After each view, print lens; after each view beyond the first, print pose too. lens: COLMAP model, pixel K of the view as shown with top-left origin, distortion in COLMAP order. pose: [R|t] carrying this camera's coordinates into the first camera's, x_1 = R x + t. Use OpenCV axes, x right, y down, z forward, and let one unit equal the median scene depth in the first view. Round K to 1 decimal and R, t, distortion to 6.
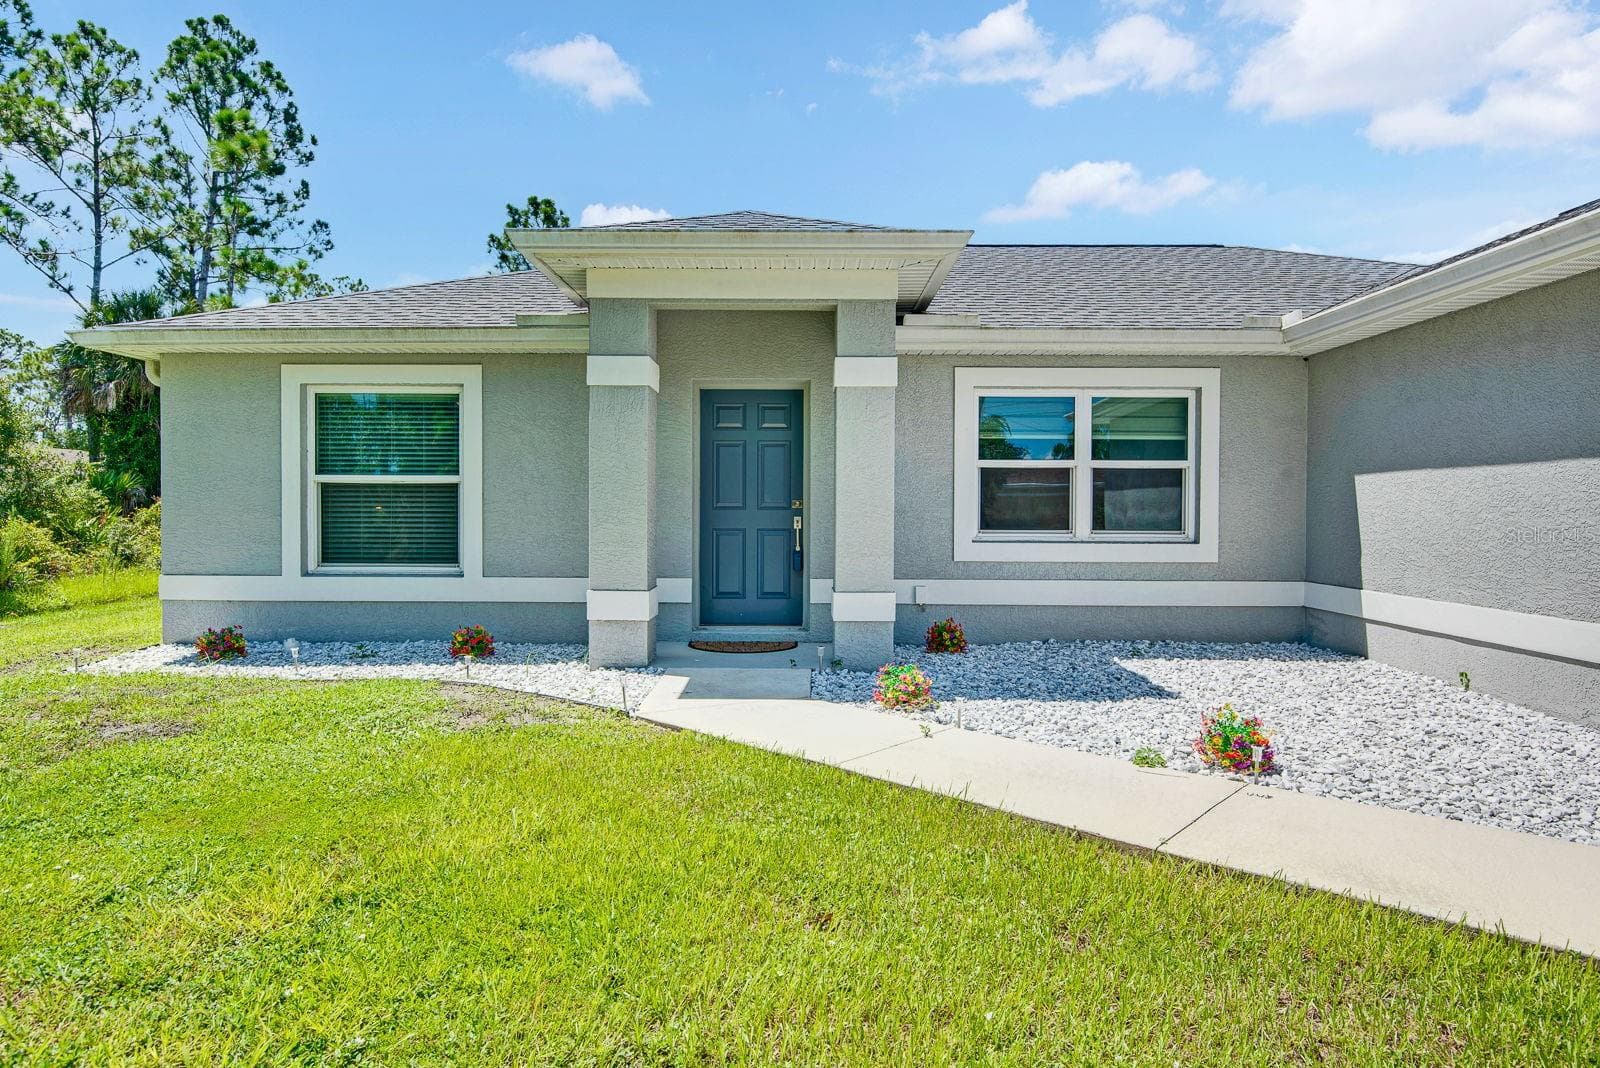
lens RADIAL K [[910.1, 0, 804.9], [0, 910.1, 528.0], [0, 0, 1]] dist [-0.002257, -0.013207]
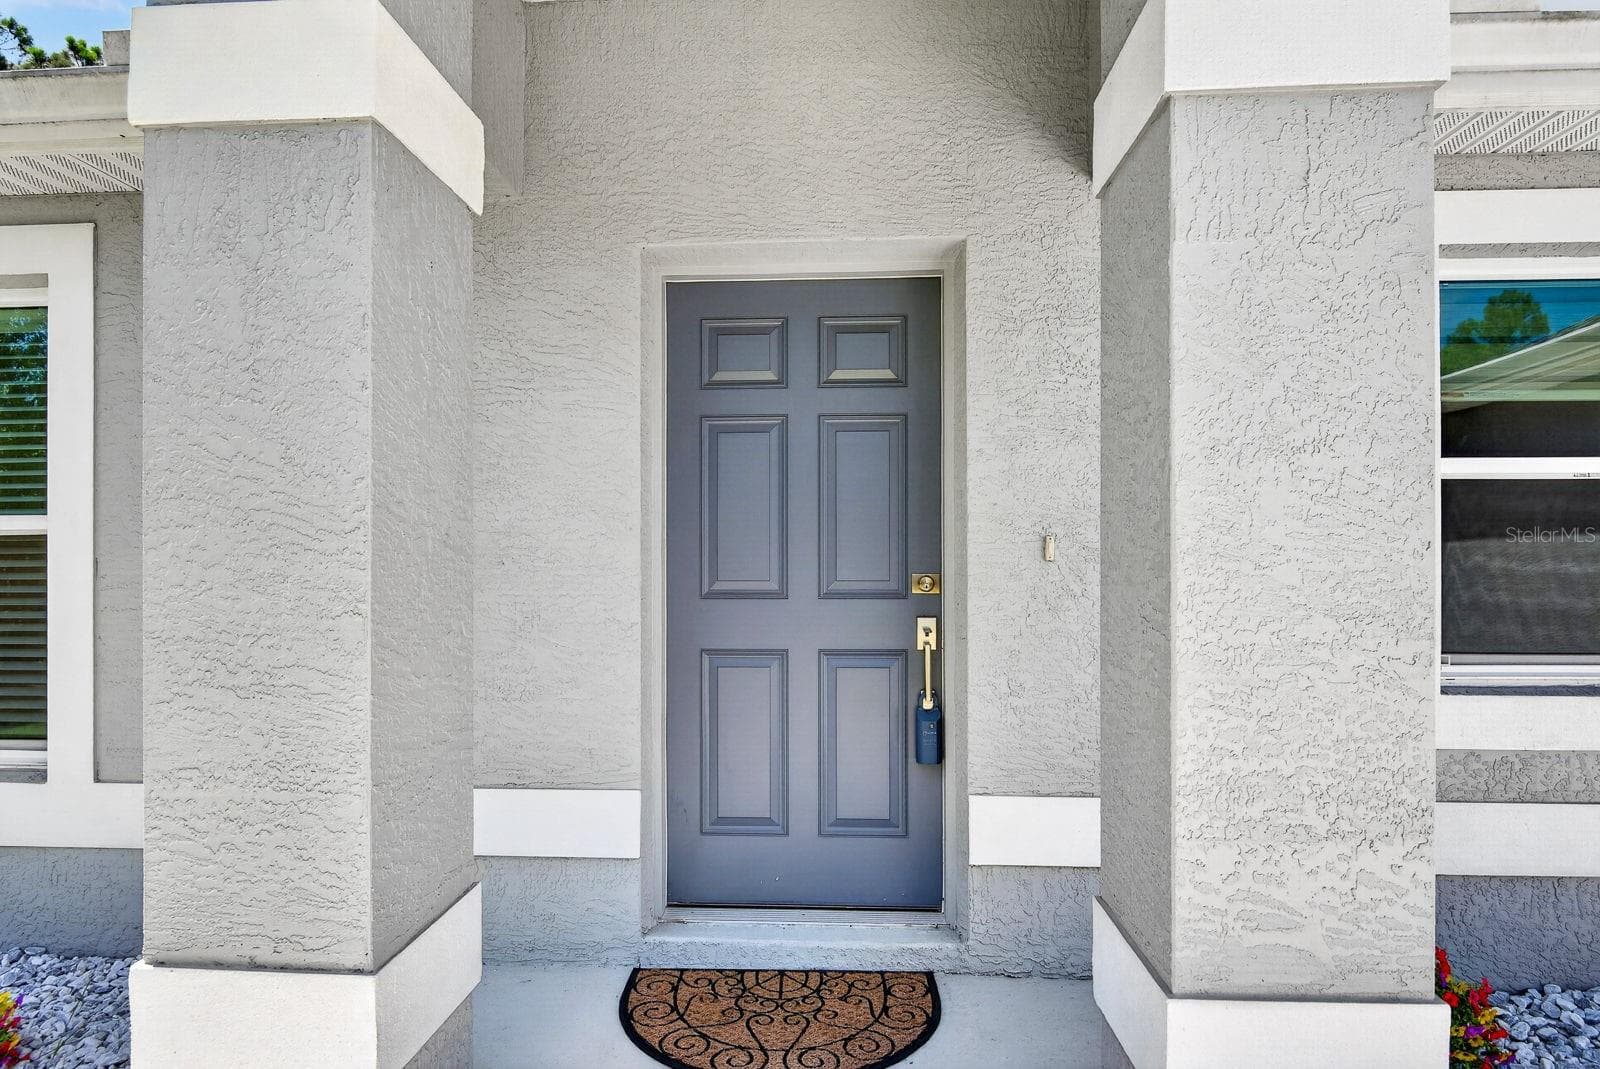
lens RADIAL K [[908.2, 0, 783.4], [0, 908.2, 536.7], [0, 0, 1]] dist [0.002041, -0.013412]
pose [[0.997451, -0.007015, -0.071011, -0.039865], [0.003905, 0.999031, -0.043832, -0.029462], [0.071249, 0.043443, 0.996512, 0.627889]]
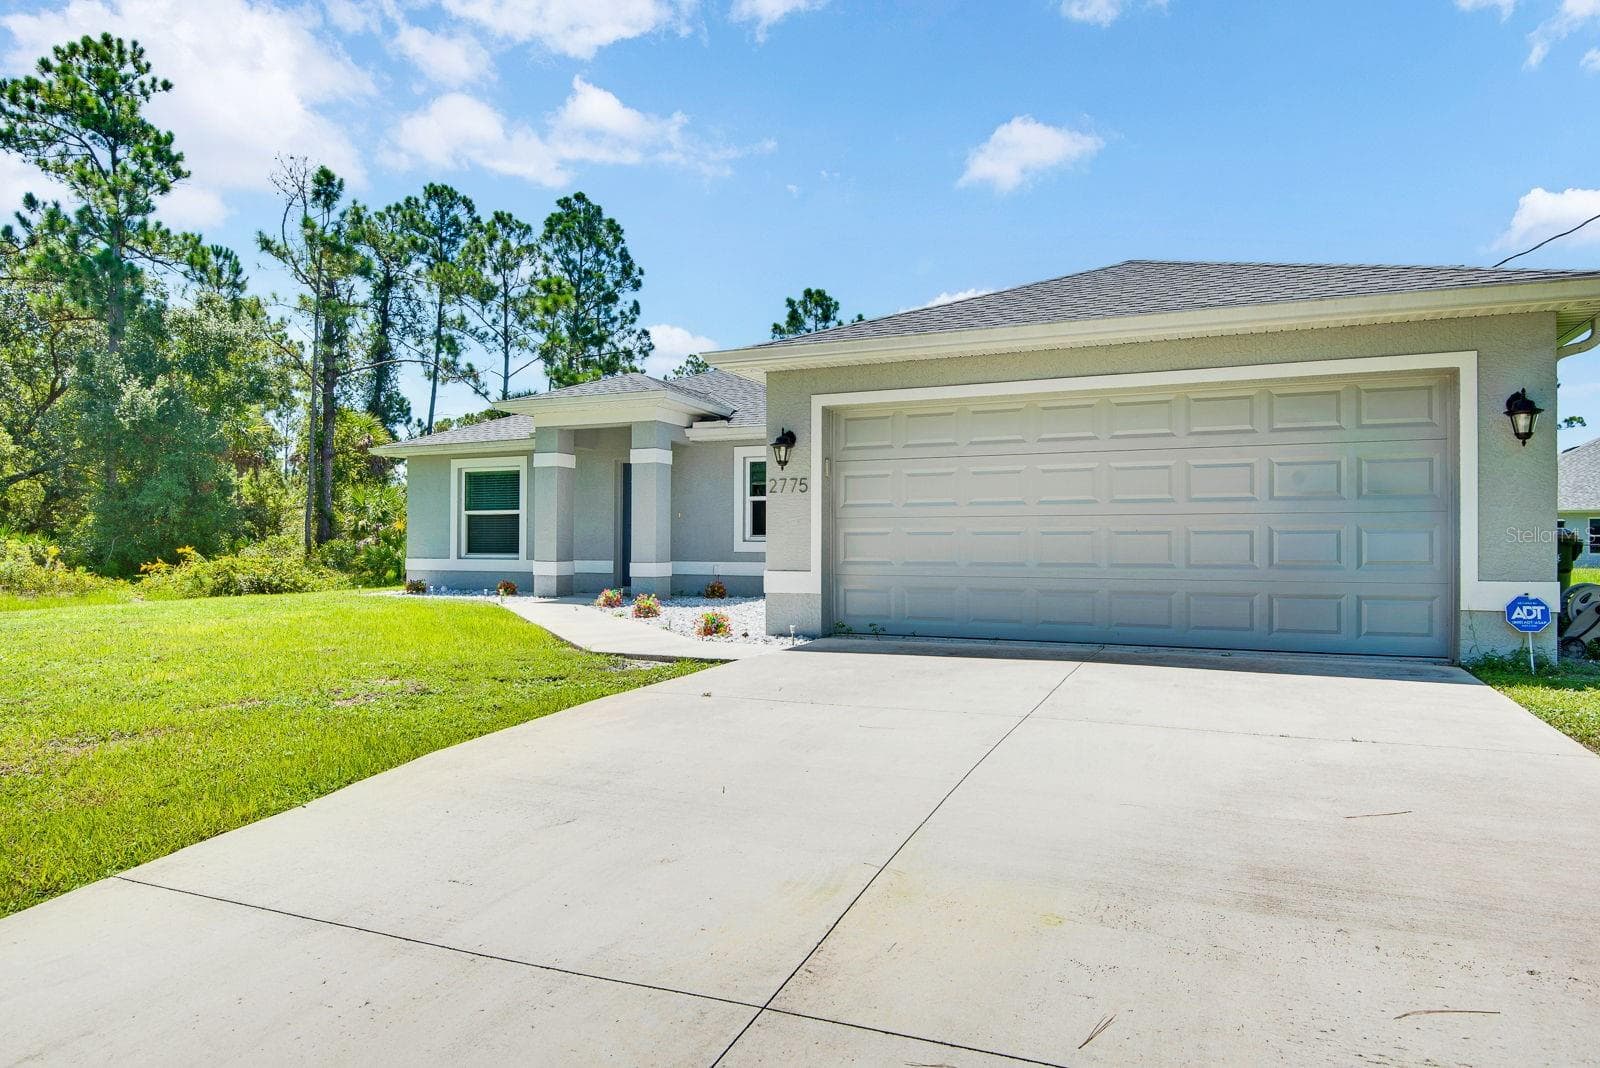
lens RADIAL K [[887.0, 0, 831.2], [0, 887.0, 538.3], [0, 0, 1]] dist [-0.002419, -0.001465]
pose [[0.930575, -0.005577, -0.366060, 0.980077], [-0.005874, 0.999528, -0.030162, 0.060382], [0.366055, 0.030218, 0.930102, -0.581123]]
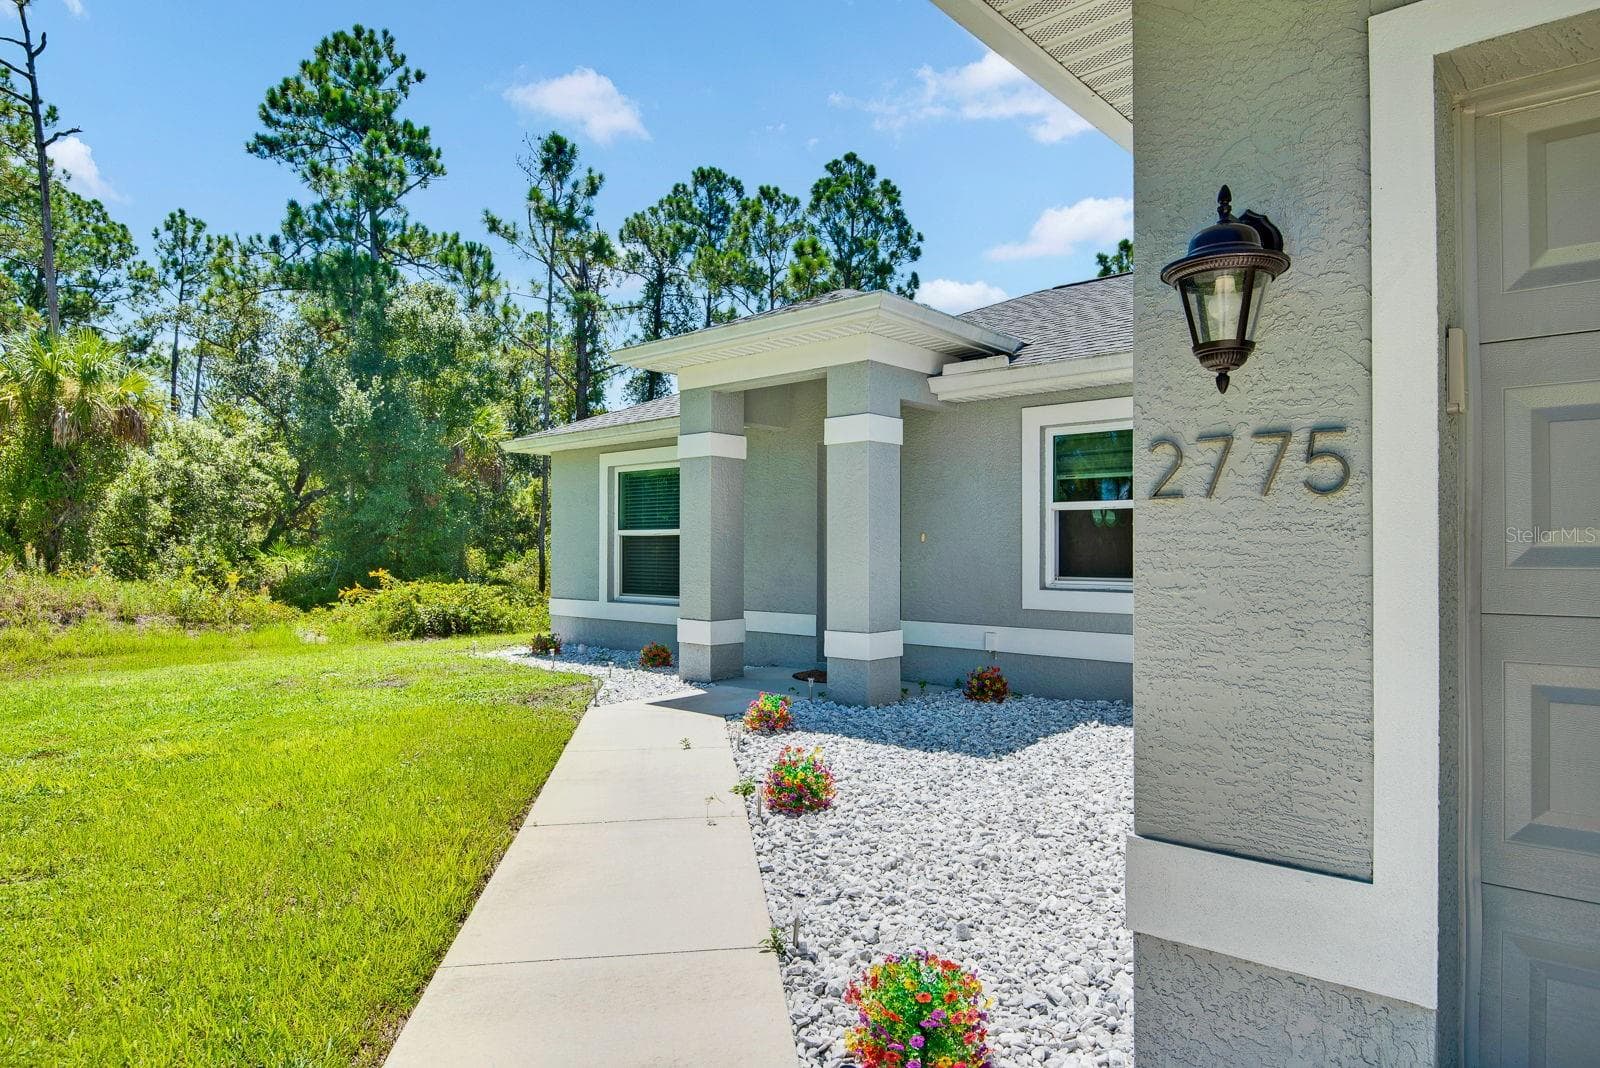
lens RADIAL K [[925.4, 0, 832.0], [0, 925.4, 545.0], [0, 0, 1]] dist [0.001905, -0.002075]
pose [[0.765778, -0.006614, -0.643071, 0.626544], [-0.011803, 0.999634, -0.024337, -0.004583], [0.642996, 0.026226, 0.765420, 0.114541]]
